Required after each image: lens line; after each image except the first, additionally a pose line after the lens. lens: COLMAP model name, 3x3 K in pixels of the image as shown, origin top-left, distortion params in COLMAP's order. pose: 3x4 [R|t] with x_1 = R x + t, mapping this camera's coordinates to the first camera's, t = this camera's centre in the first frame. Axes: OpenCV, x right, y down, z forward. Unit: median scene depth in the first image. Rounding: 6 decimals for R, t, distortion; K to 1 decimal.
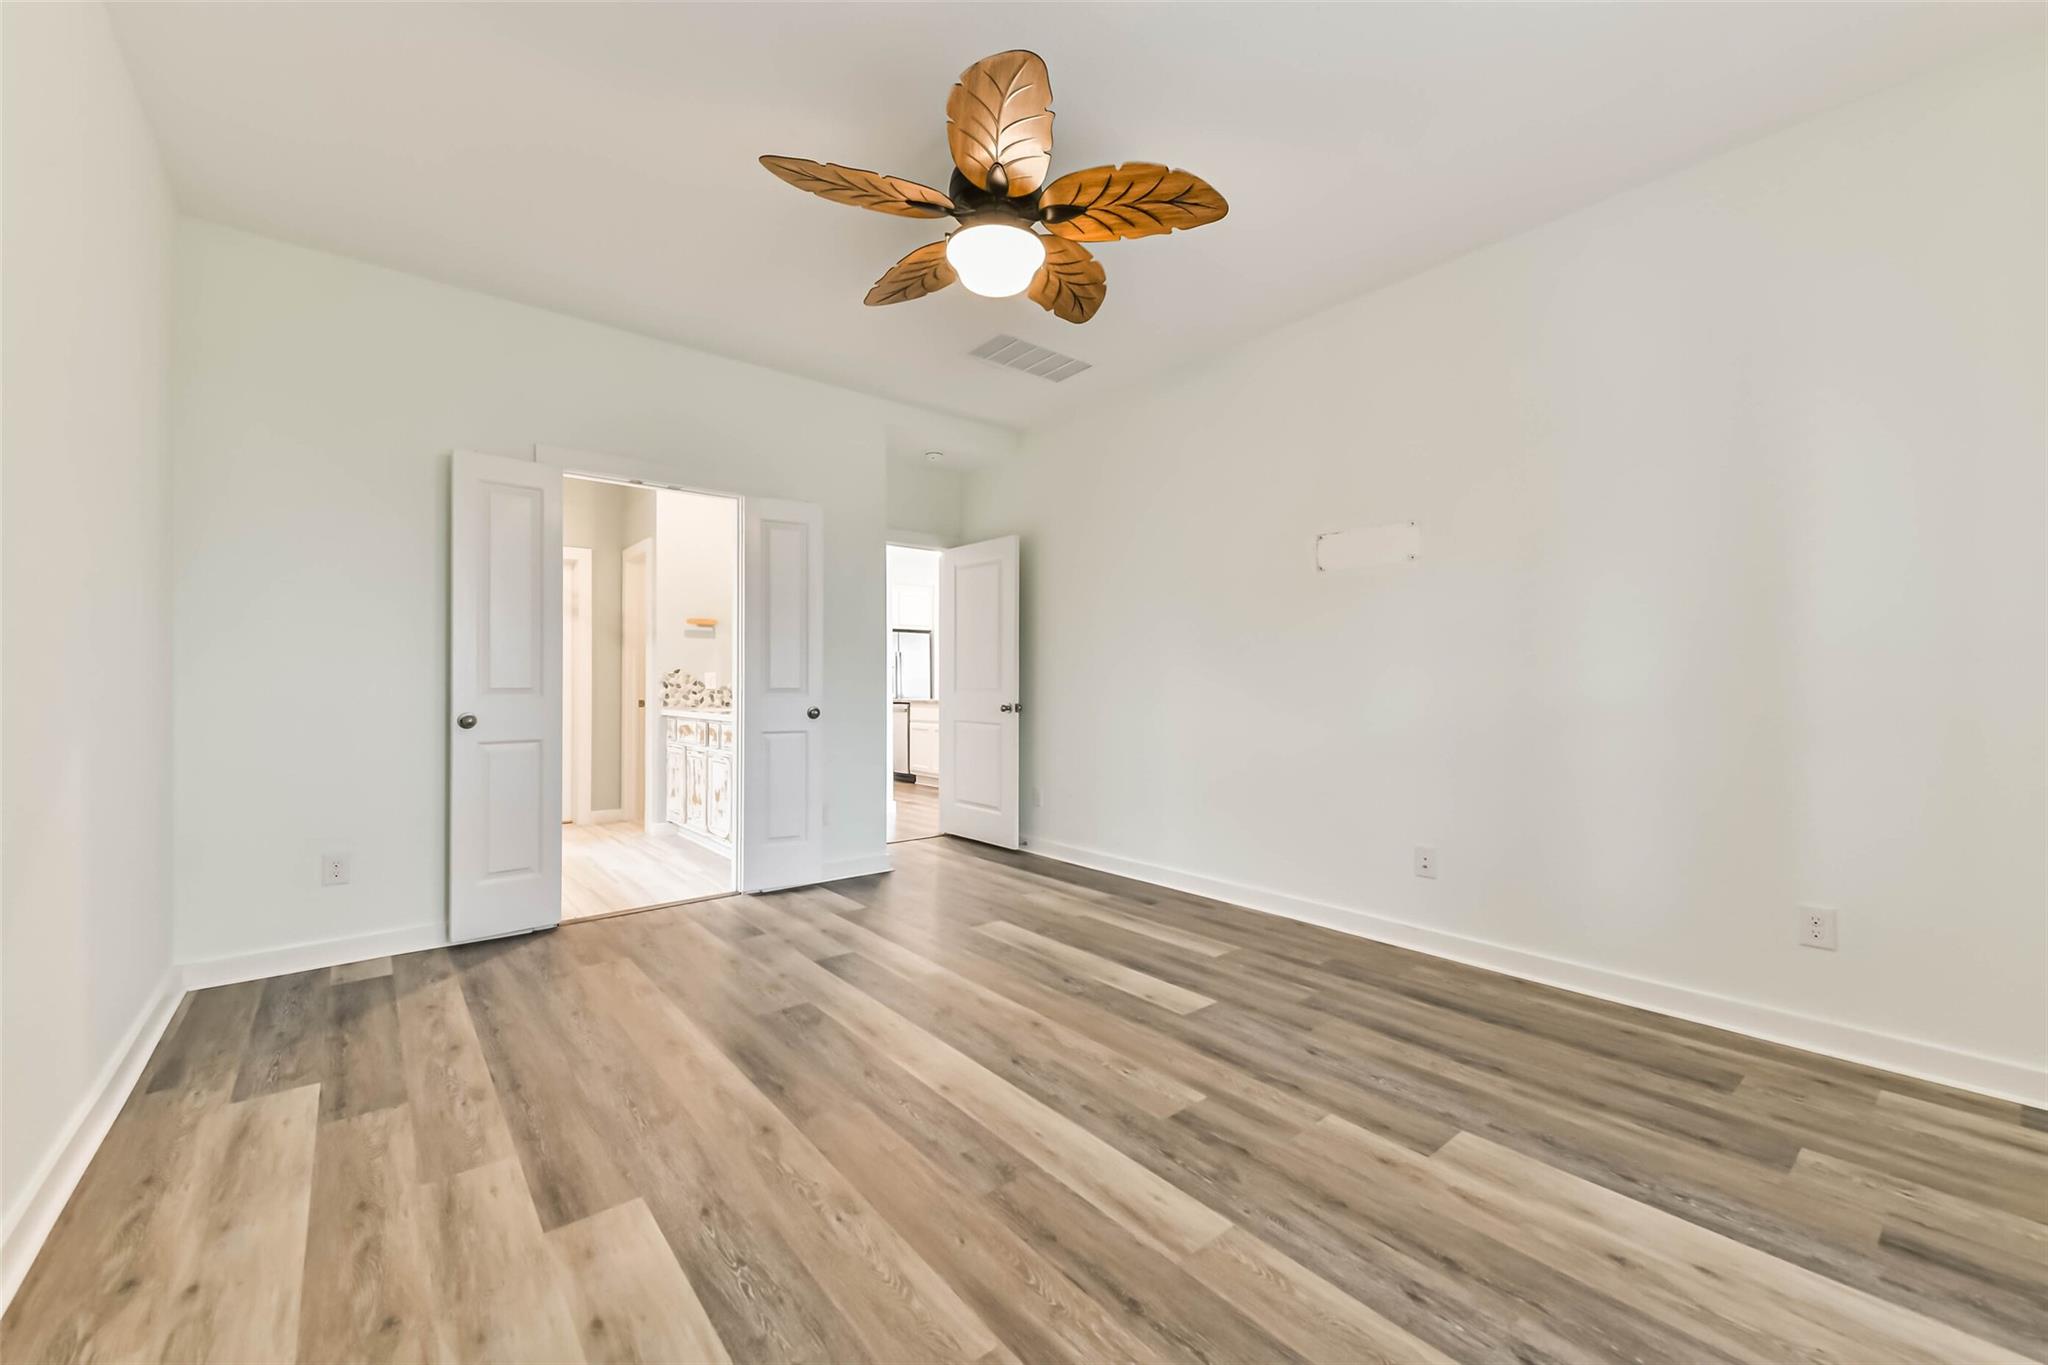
lens RADIAL K [[803.0, 0, 1023.9], [0, 803.0, 689.6], [0, 0, 1]] dist [0.023398, -0.005822]
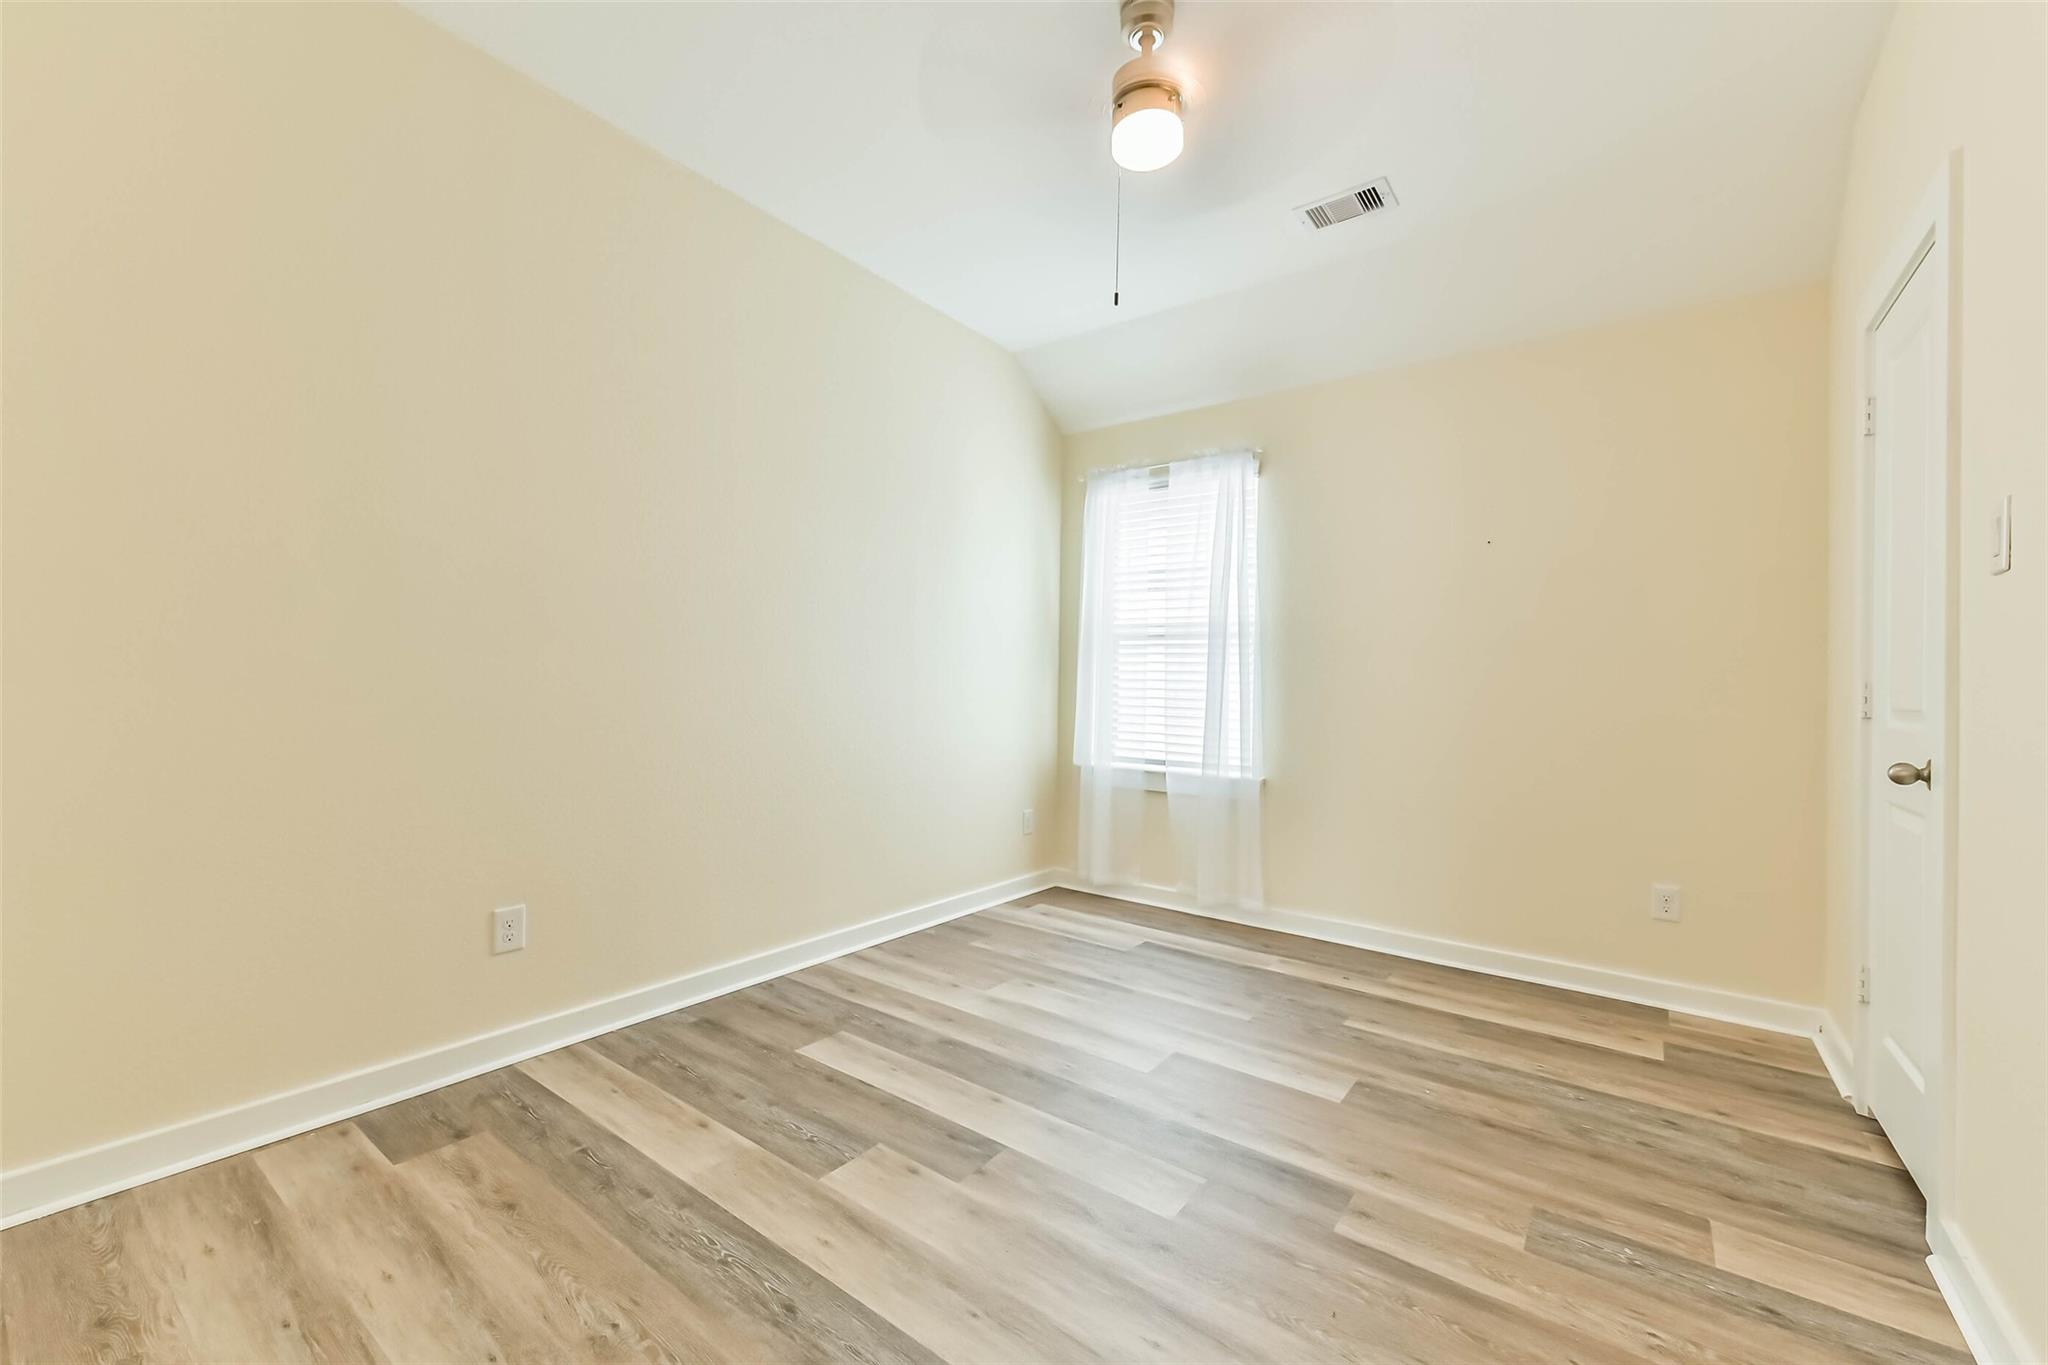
lens RADIAL K [[803.0, 0, 1023.2], [0, 803.0, 690.5], [0, 0, 1]] dist [0.023398, -0.005822]
pose [[-0.969656, -0.018882, -0.243742, -0.455059], [-0.018147, 0.999821, -0.005264, 0.006763], [0.243798, -0.000681, -0.969826, 2.084699]]
